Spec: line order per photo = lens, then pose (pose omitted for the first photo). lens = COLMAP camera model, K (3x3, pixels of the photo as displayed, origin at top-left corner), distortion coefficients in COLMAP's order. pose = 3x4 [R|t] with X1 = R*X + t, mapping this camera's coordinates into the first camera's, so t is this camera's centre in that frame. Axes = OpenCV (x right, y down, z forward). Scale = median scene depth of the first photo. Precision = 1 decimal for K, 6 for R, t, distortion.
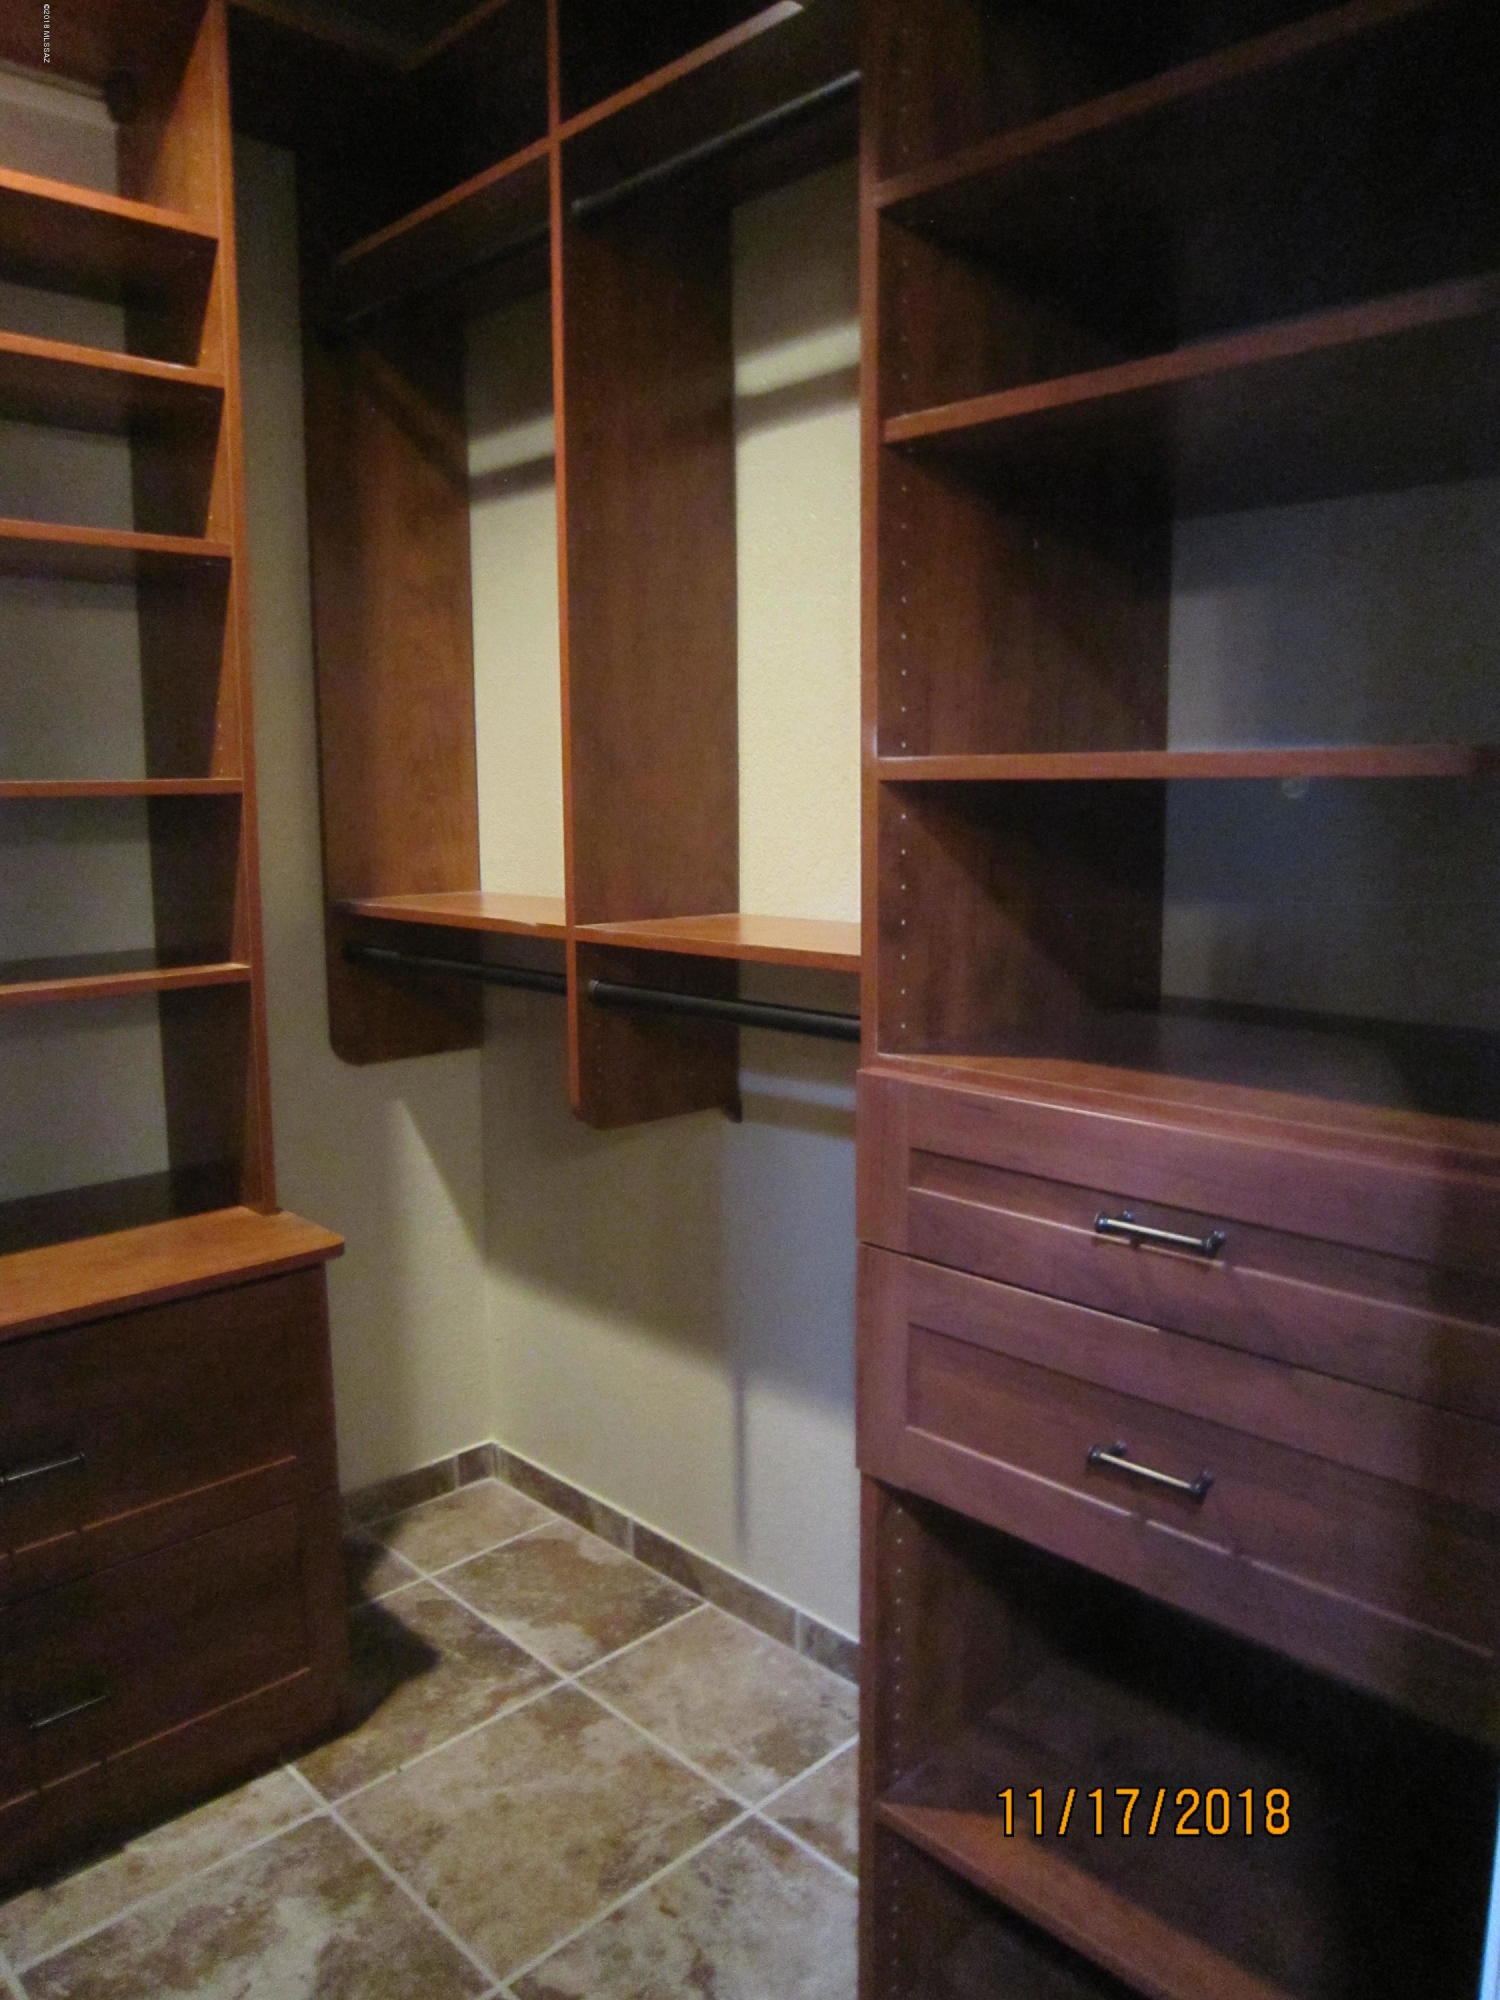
lens RADIAL K [[1424.1, 0, 747.8], [0, 1424.1, 1000.5], [0, 0, 1]] dist [-0.059709, 0.024938]
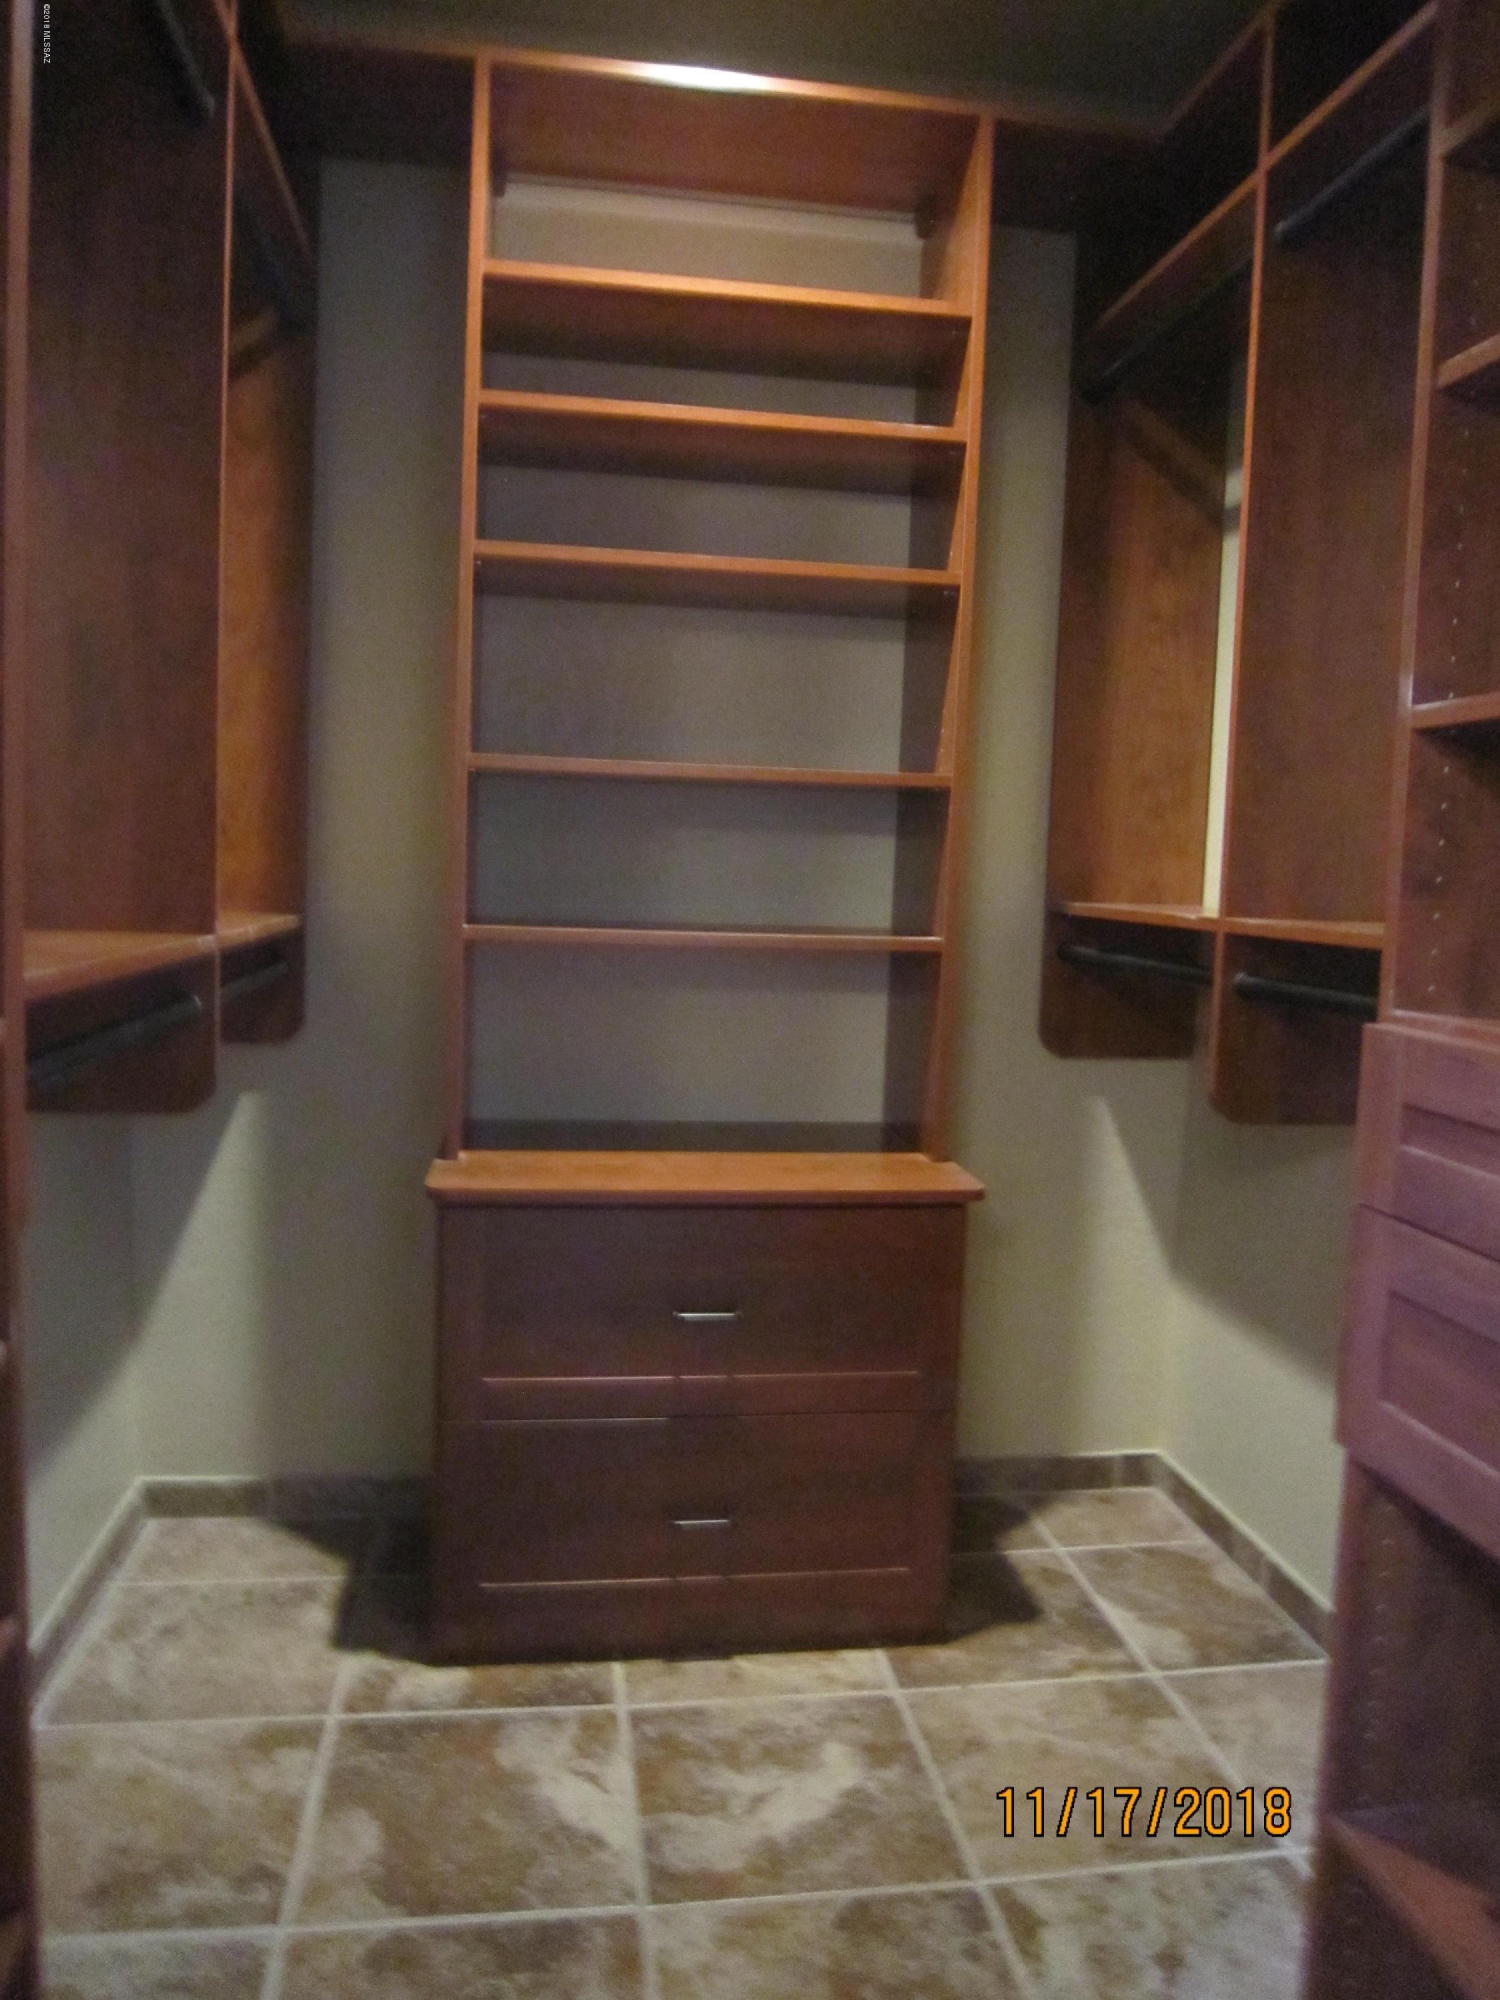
lens RADIAL K [[1424.1, 0, 753.6], [0, 1424.1, 1000.4], [0, 0, 1]] dist [-0.059709, 0.024938]
pose [[0.815614, 0.087840, -0.571890, 0.188157], [-0.121127, 0.992429, -0.020314, 0.068142], [0.565776, 0.085840, 0.820078, -0.023874]]
